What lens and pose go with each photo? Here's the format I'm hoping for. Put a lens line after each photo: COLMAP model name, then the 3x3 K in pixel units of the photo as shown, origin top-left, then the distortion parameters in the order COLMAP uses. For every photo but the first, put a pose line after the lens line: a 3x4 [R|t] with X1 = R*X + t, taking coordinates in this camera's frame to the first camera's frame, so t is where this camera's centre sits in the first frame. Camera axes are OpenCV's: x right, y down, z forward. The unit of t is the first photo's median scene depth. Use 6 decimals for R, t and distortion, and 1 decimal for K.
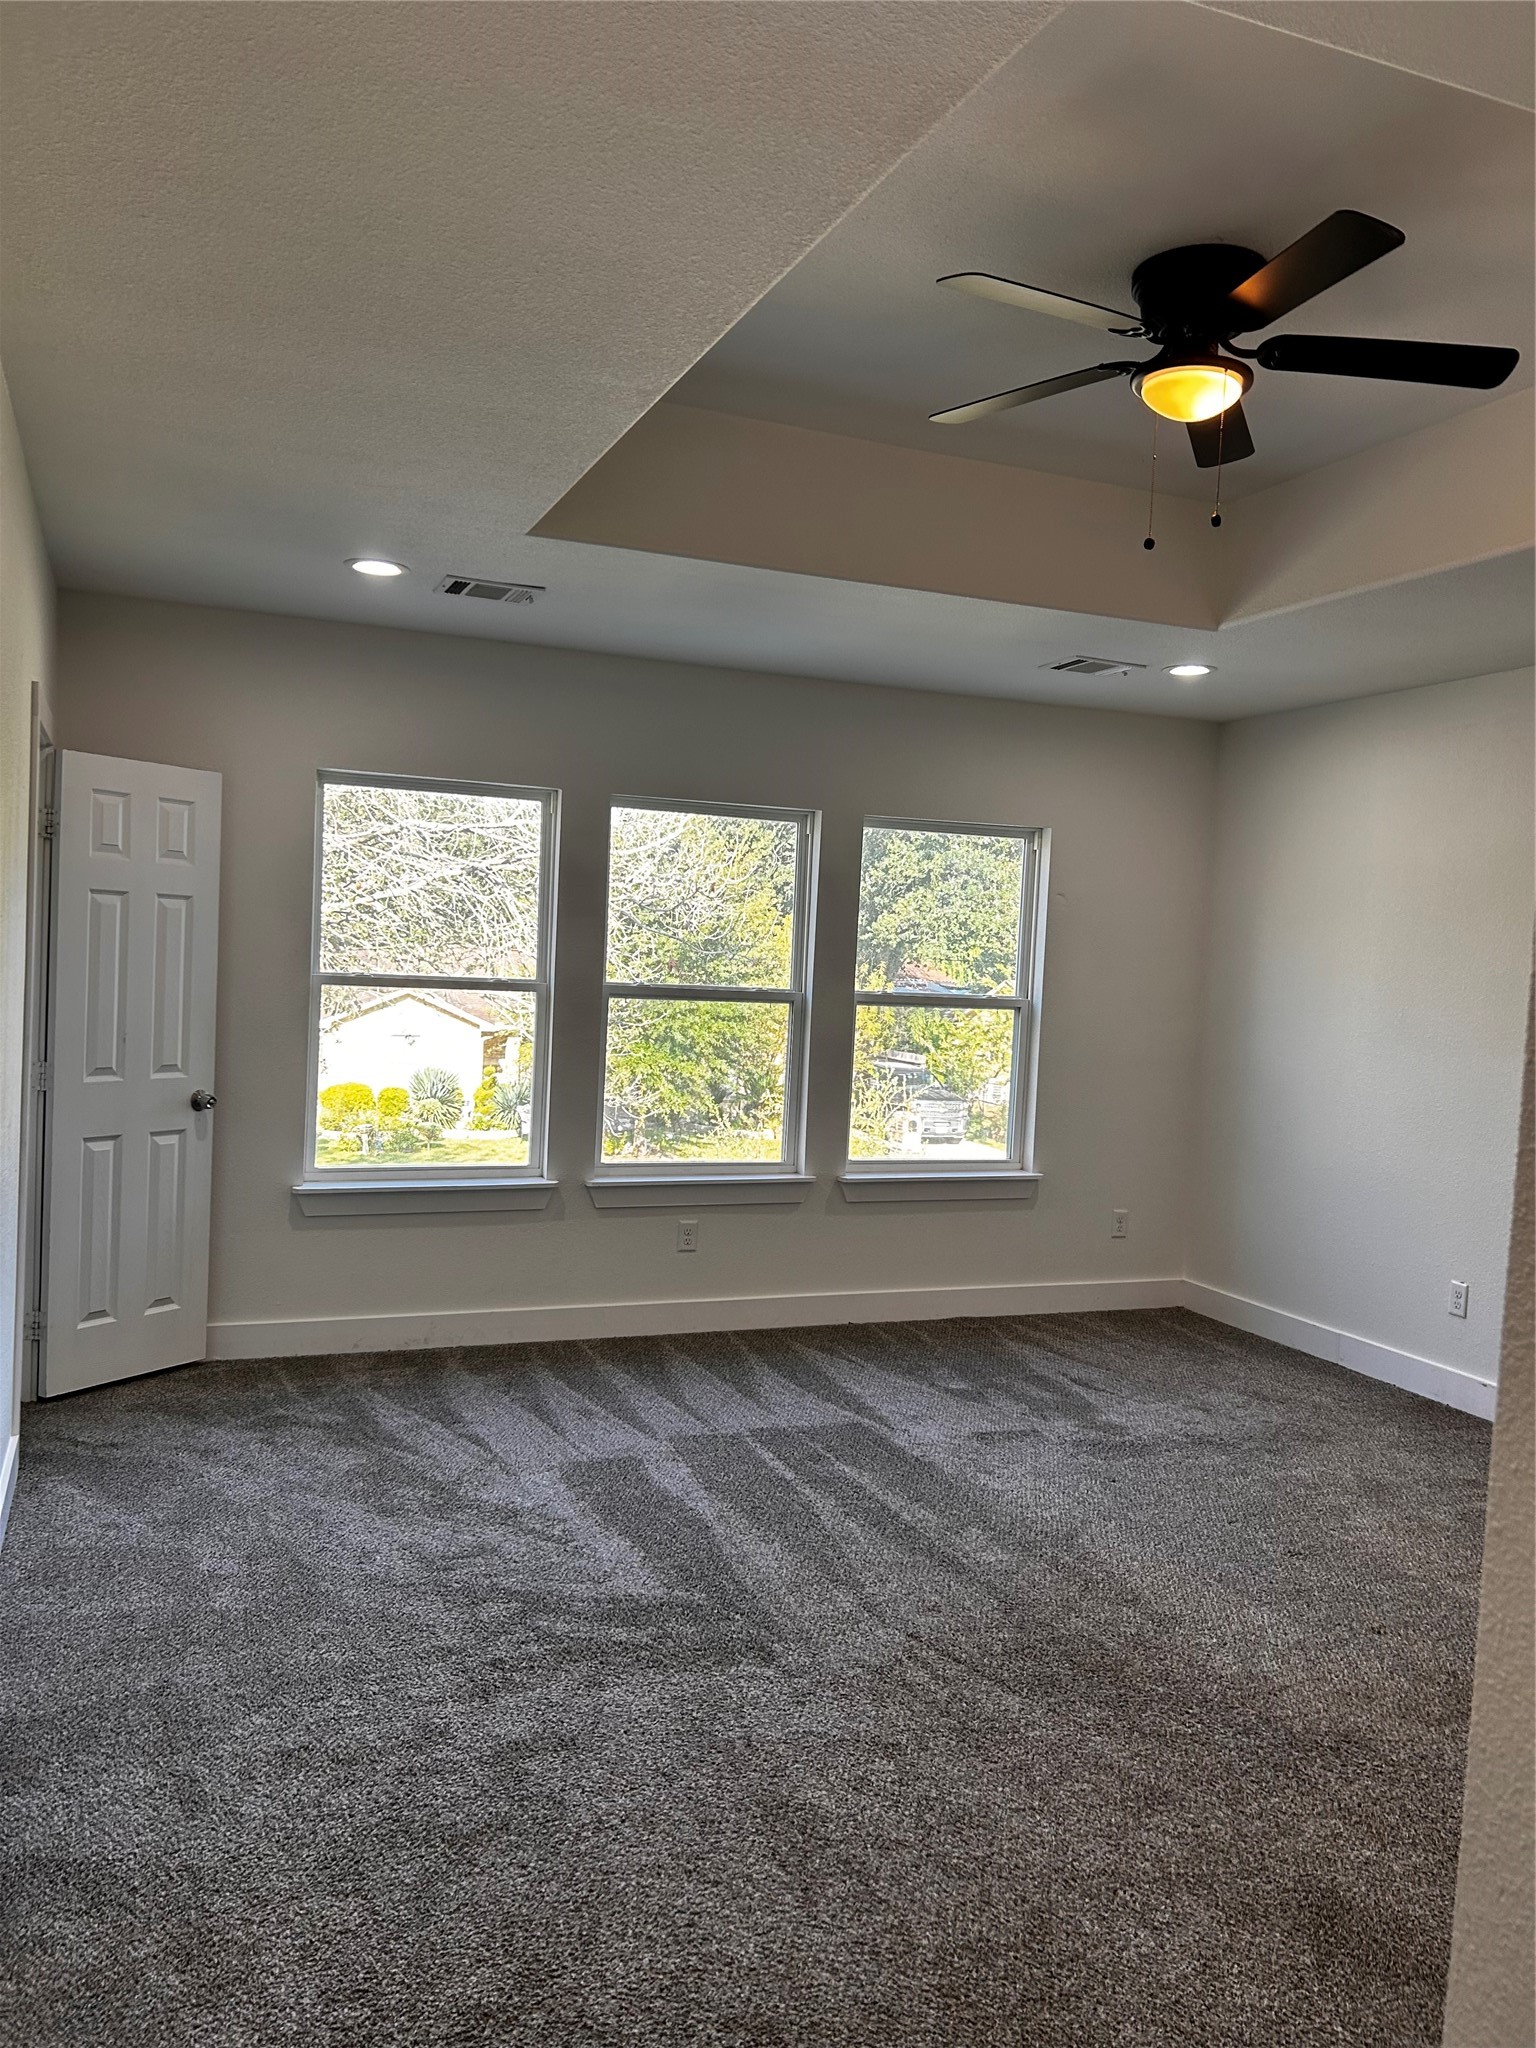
lens RADIAL K [[1558.2, 0, 768.3], [0, 1558.2, 1028.2], [0, 0, 1]] dist [-0.009680, 0.001291]
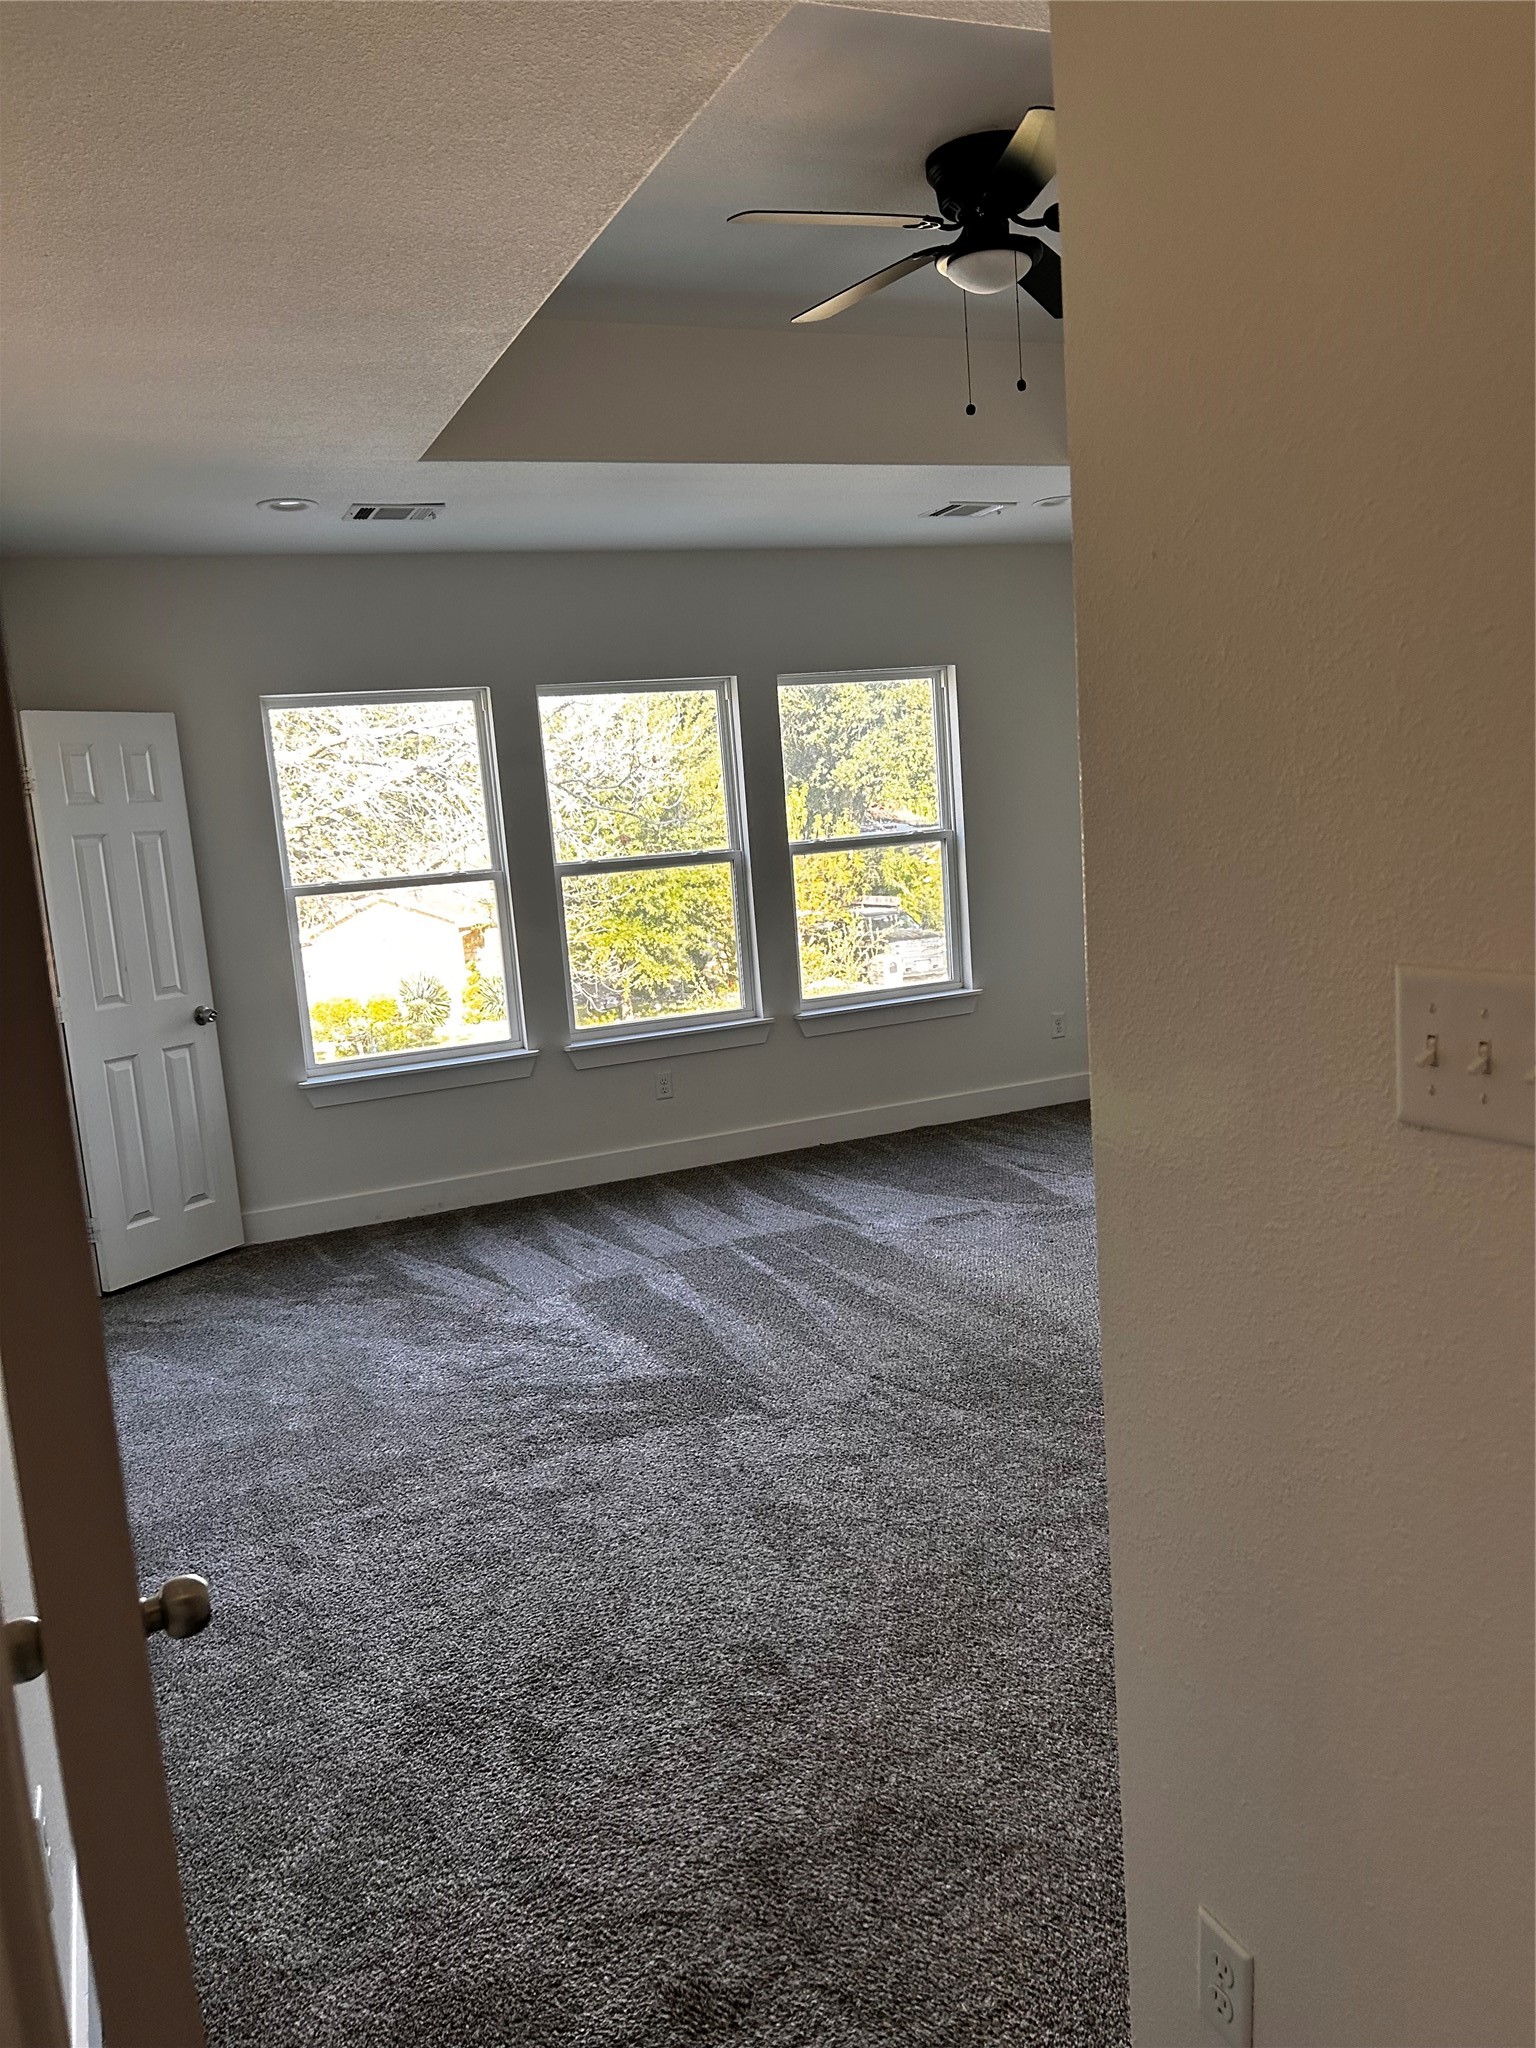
lens RADIAL K [[1556.6, 0, 765.9], [0, 1556.6, 1037.3], [0, 0, 1]] dist [0.047251, -0.066355]
pose [[0.992049, -0.125849, 0.000649, 0.030060], [0.125214, 0.987540, 0.095325, 0.006525], [-0.012637, -0.094486, 0.995446, -0.118643]]
